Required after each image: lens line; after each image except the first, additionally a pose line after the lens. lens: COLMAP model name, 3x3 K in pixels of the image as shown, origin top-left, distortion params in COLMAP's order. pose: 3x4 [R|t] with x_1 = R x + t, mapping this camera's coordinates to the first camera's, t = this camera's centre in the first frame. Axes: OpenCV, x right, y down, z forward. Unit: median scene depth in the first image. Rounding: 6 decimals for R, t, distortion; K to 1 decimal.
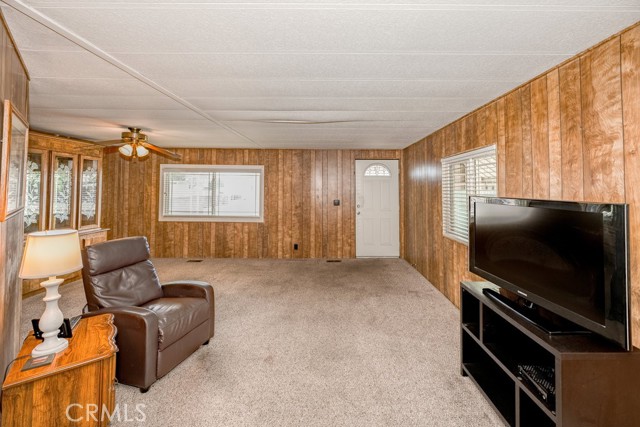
lens RADIAL K [[265.4, 0, 333.2], [0, 265.4, 181.0], [0, 0, 1]] dist [0.000813, -0.001032]
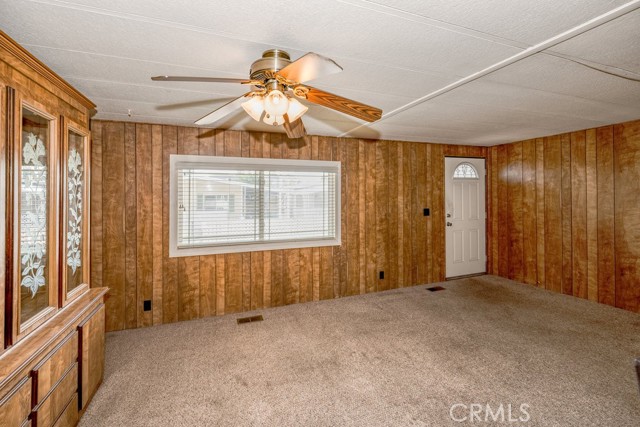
lens RADIAL K [[265.4, 0, 309.3], [0, 265.4, 193.1], [0, 0, 1]] dist [0.000813, -0.001032]
pose [[0.945833, -0.014532, 0.324327, -0.557680], [0.007870, 0.999730, 0.021845, 0.006790], [-0.324557, -0.018110, 0.945693, 0.382183]]
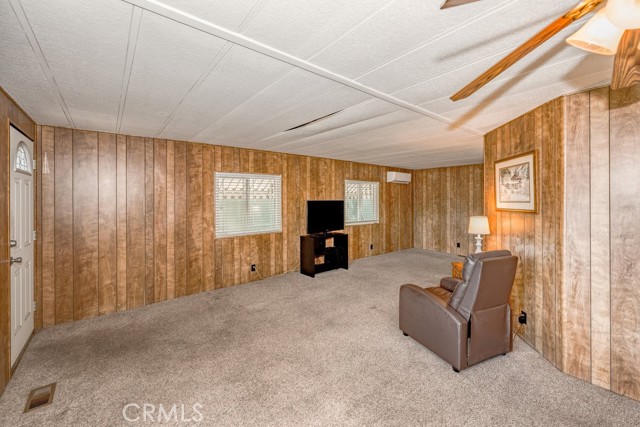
lens RADIAL K [[265.4, 0, 325.2], [0, 265.4, 199.2], [0, 0, 1]] dist [0.000813, -0.001032]
pose [[-0.610907, -0.004262, 0.791691, -0.504345], [-0.020550, 0.999734, -0.010474, 0.023425], [-0.791436, -0.022668, -0.610832, 0.850229]]
